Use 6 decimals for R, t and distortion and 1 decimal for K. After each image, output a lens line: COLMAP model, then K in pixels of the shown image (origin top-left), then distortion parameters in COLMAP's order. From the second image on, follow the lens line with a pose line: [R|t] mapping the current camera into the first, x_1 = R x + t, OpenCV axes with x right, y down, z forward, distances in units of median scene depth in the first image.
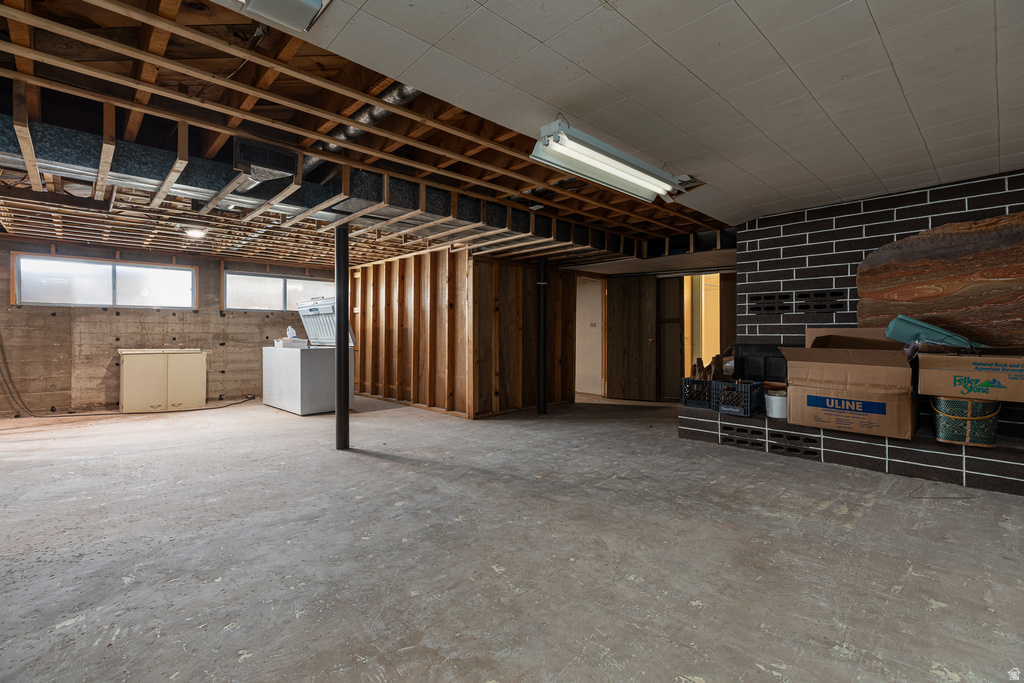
lens RADIAL K [[460.1, 0, 512.3], [0, 460.1, 333.0], [0, 0, 1]] dist [0.004548, -0.000889]
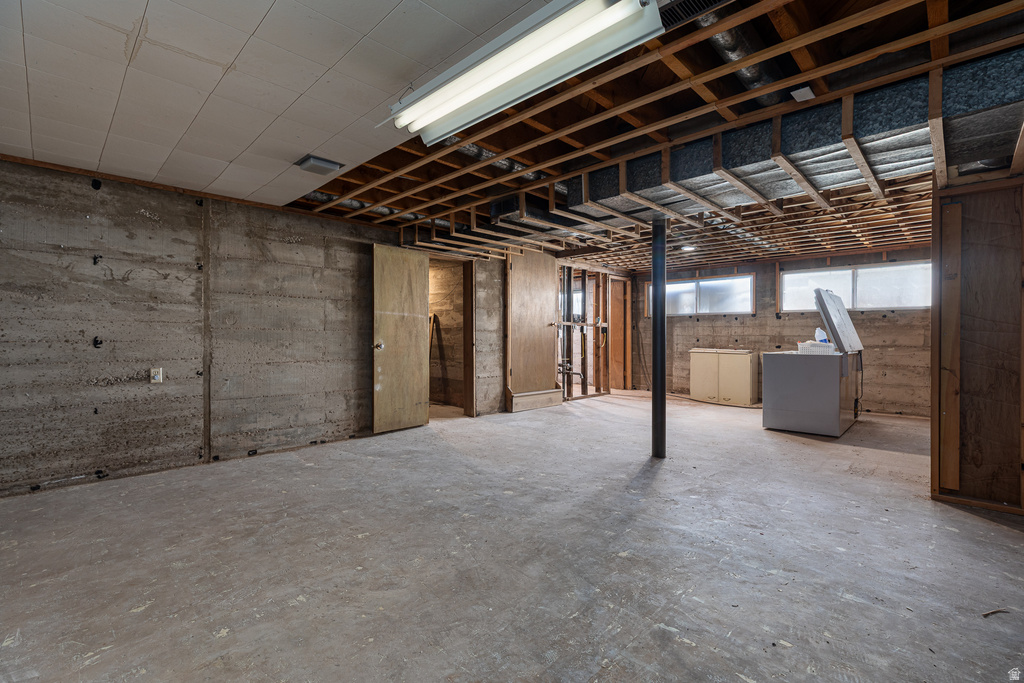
lens RADIAL K [[460.1, 0, 513.4], [0, 460.1, 341.2], [0, 0, 1]] dist [0.004548, -0.000889]
pose [[0.041474, 0.013748, -0.999045, 0.759313], [-0.001971, 0.999905, 0.013678, -0.000590], [0.999138, 0.001401, 0.041497, 0.879953]]
